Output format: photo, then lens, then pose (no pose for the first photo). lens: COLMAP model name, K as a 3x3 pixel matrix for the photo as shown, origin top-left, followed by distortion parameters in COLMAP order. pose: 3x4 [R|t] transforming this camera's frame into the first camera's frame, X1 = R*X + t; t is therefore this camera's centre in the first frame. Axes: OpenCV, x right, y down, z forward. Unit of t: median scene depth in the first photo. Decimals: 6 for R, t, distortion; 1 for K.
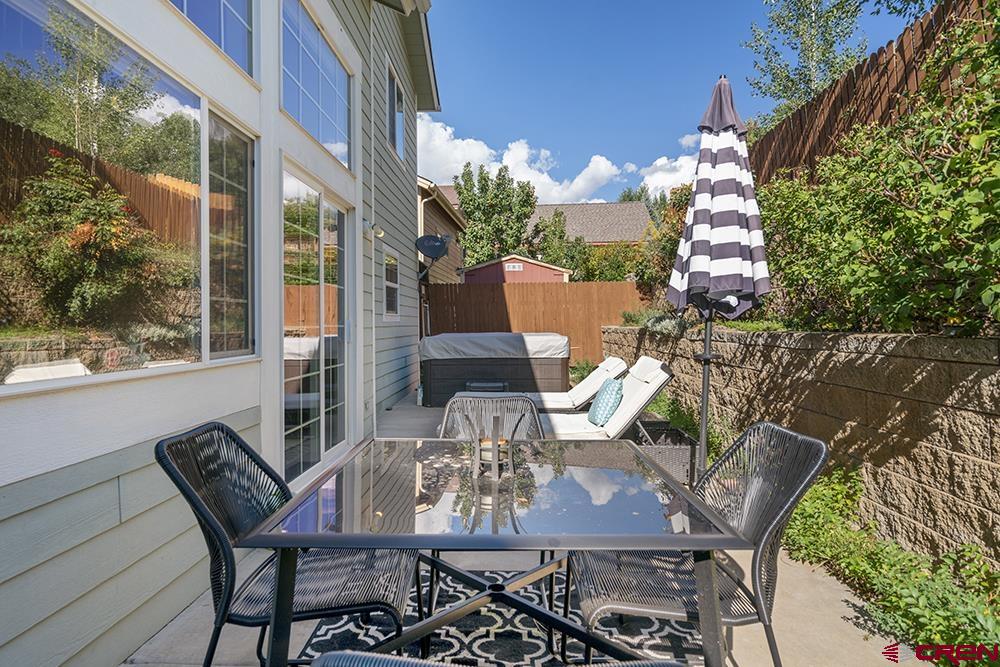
lens RADIAL K [[555.4, 0, 503.0], [0, 555.4, 332.3], [0, 0, 1]] dist [-0.003475, 0.001247]
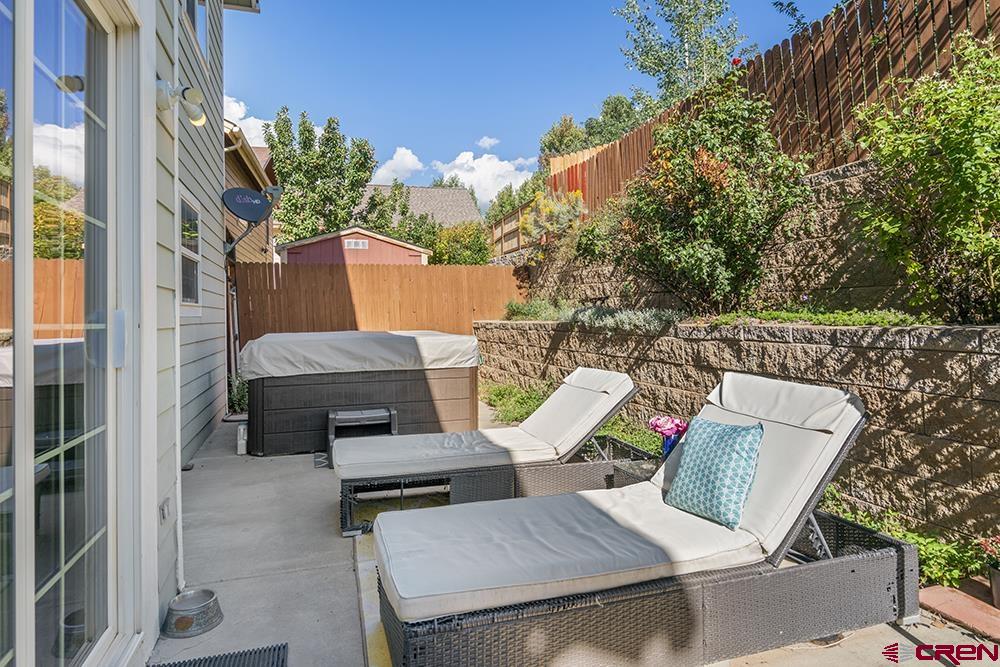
lens RADIAL K [[555.4, 0, 495.1], [0, 555.4, 312.3], [0, 0, 1]] dist [-0.003475, 0.001247]
pose [[0.937412, -0.004852, 0.348189, -0.072150], [0.013836, 0.999632, -0.023321, -0.003664], [-0.347947, 0.026679, 0.937134, 0.236711]]
